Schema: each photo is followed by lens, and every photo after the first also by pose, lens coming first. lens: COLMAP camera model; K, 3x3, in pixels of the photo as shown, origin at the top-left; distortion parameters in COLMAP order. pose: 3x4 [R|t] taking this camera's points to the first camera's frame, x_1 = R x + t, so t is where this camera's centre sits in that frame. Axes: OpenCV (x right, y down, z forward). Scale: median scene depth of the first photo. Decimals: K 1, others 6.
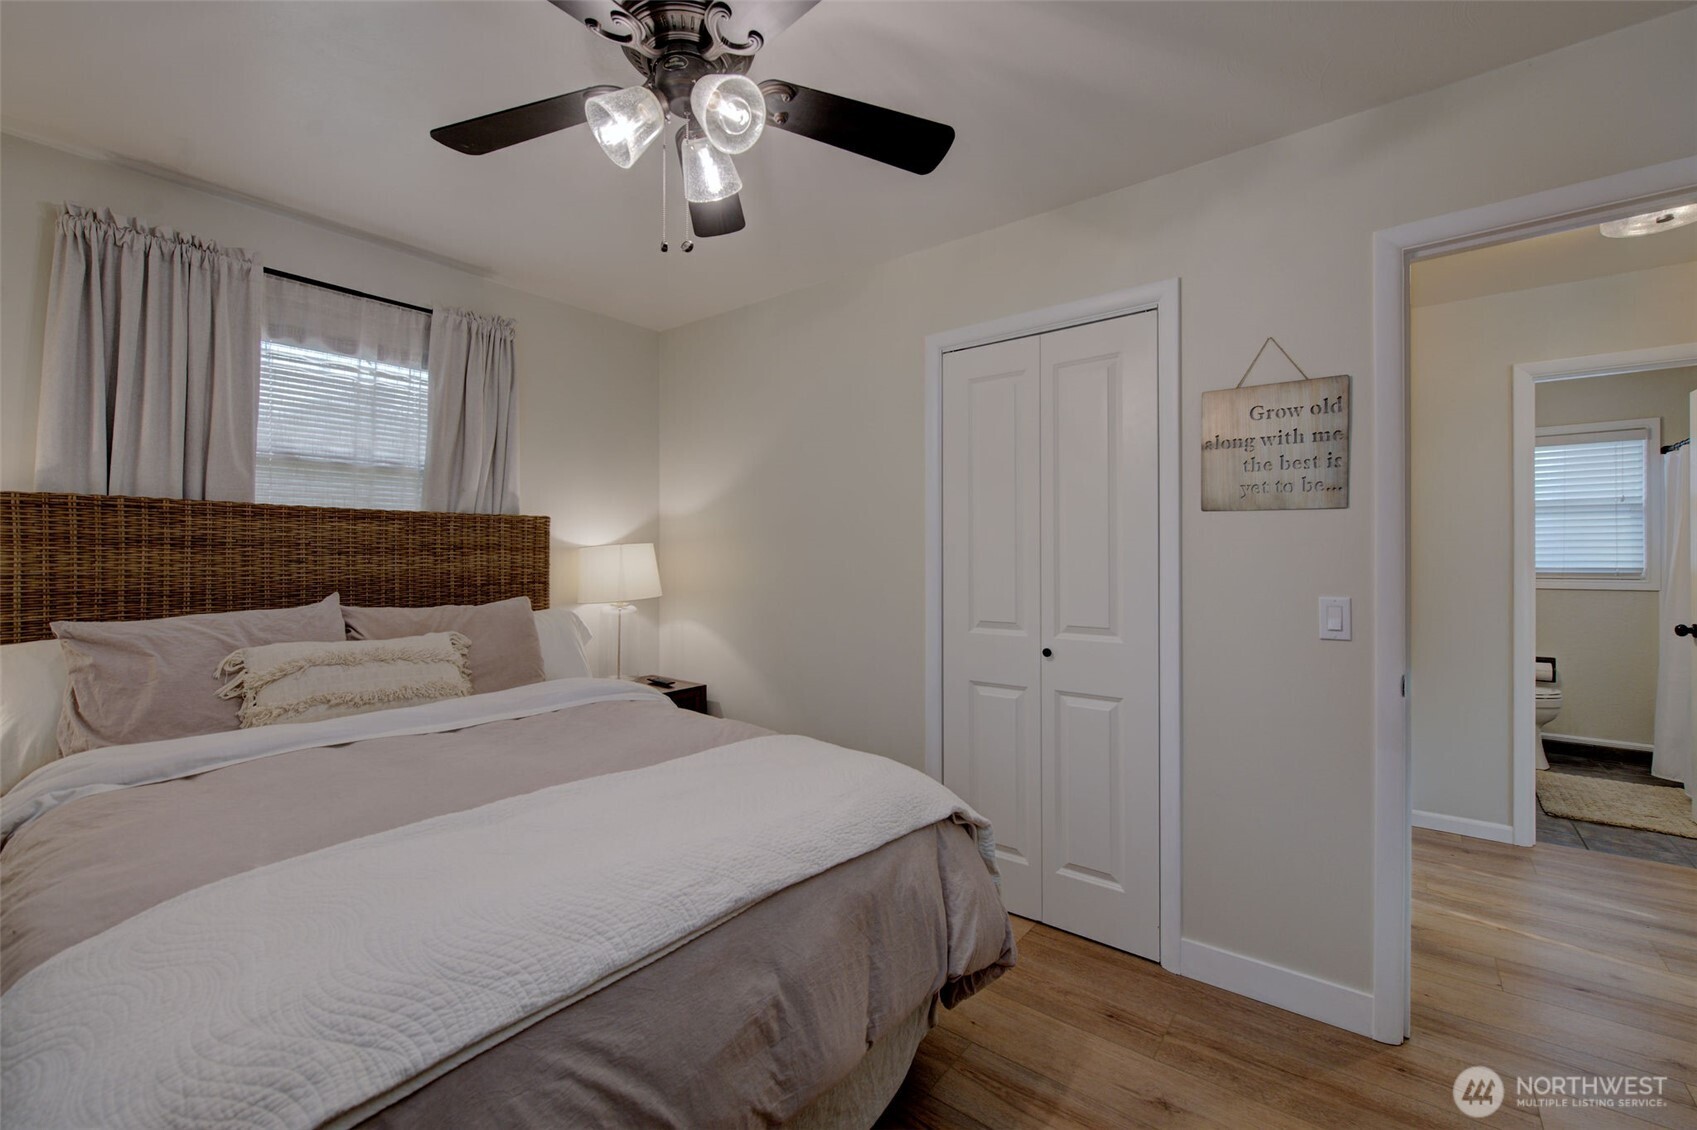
lens RADIAL K [[691.4, 0, 845.7], [0, 691.4, 556.5], [0, 0, 1]] dist [0.000439, -0.000136]
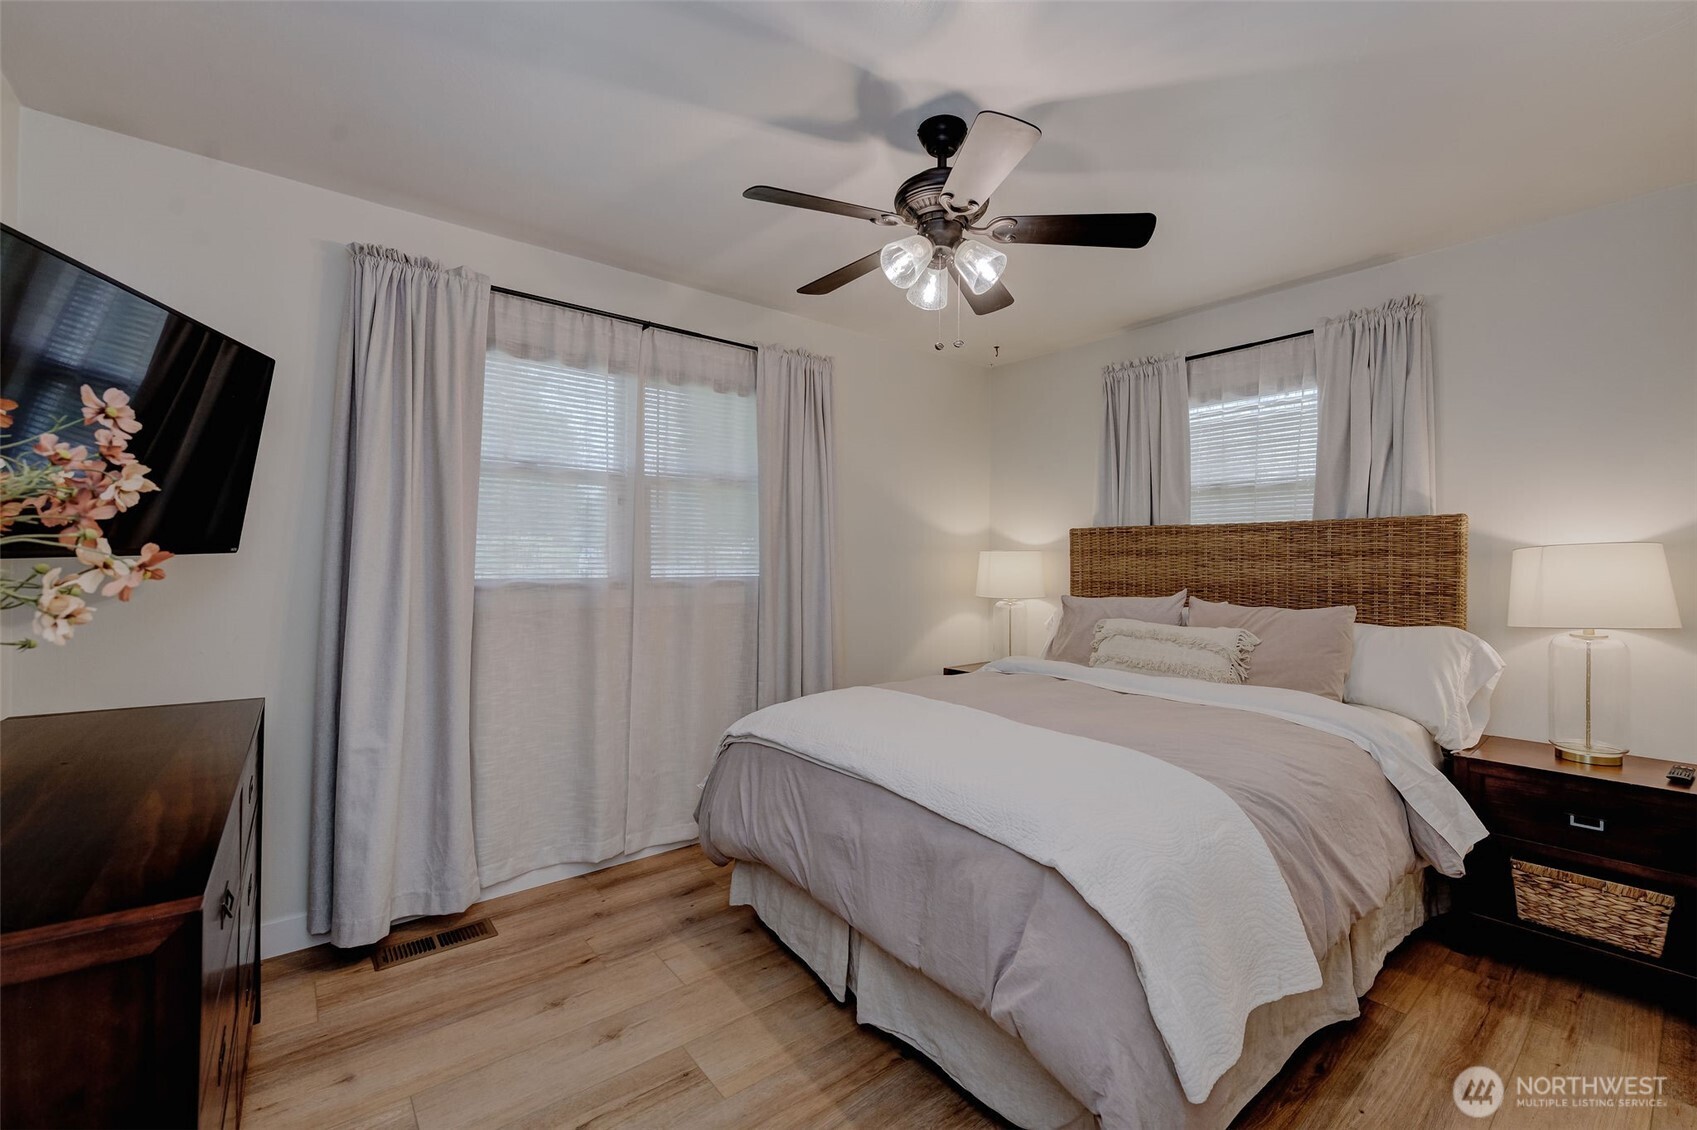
lens RADIAL K [[691.4, 0, 845.7], [0, 691.4, 556.5], [0, 0, 1]] dist [0.000439, -0.000136]
pose [[-0.206765, -0.006877, -0.978366, 0.657757], [-0.005375, 0.999968, -0.005893, 0.000684], [0.978376, 0.004041, -0.206796, 0.592695]]
